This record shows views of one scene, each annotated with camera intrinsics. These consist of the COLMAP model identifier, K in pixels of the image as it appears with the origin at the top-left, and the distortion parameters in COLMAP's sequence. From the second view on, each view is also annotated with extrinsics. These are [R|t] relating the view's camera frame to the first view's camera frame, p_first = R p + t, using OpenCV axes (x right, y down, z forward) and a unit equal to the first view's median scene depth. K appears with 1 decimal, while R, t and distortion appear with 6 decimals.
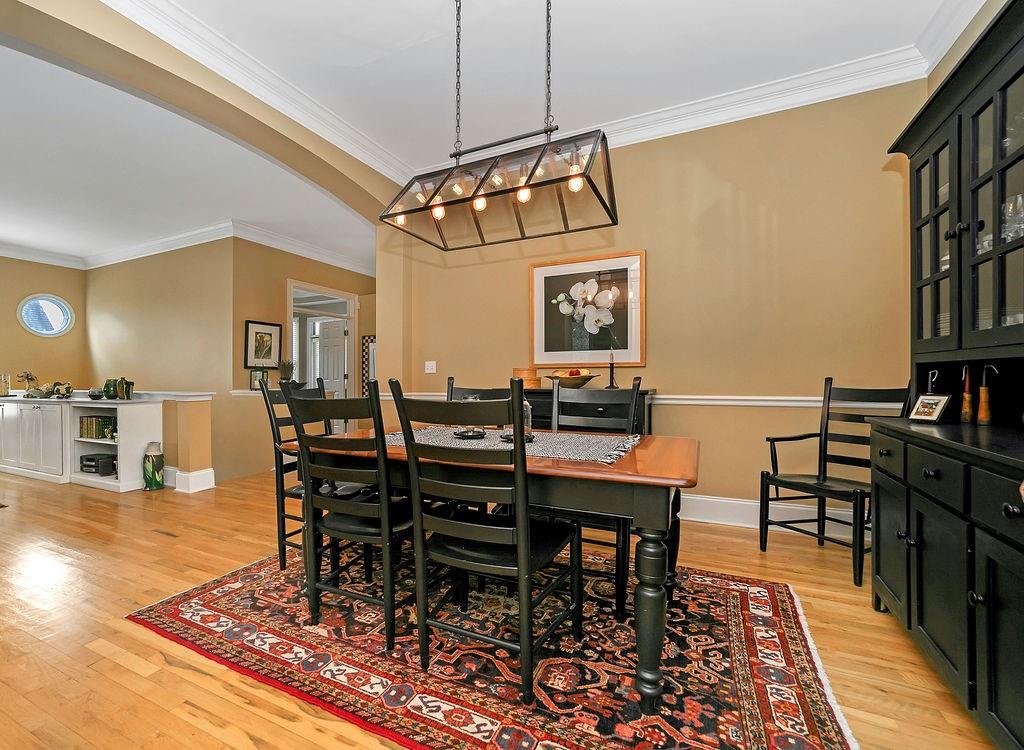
lens RADIAL K [[447.7, 0, 506.5], [0, 447.7, 379.6], [0, 0, 1]] dist [-0.011149, -0.000020]
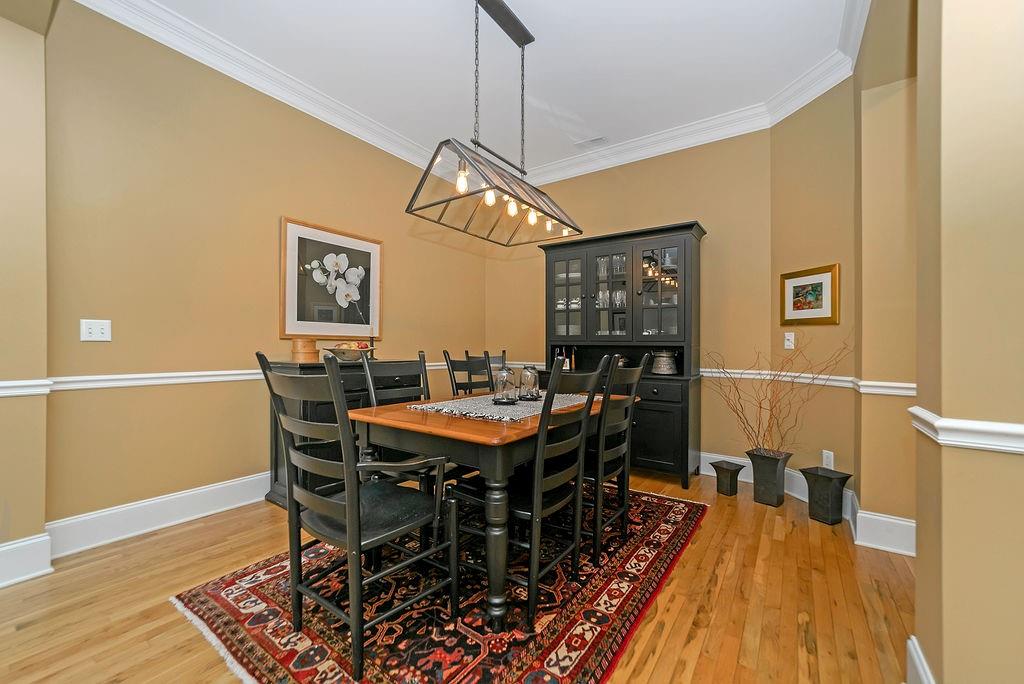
lens RADIAL K [[402.9, 0, 508.5], [0, 402.9, 344.0], [0, 0, 1]] dist [-0.014491, -0.000128]
pose [[0.193744, 0.016934, 0.980906, -0.650186], [0.000350, 0.999850, -0.017330, -0.002293], [-0.981052, 0.003701, 0.193709, 0.464883]]
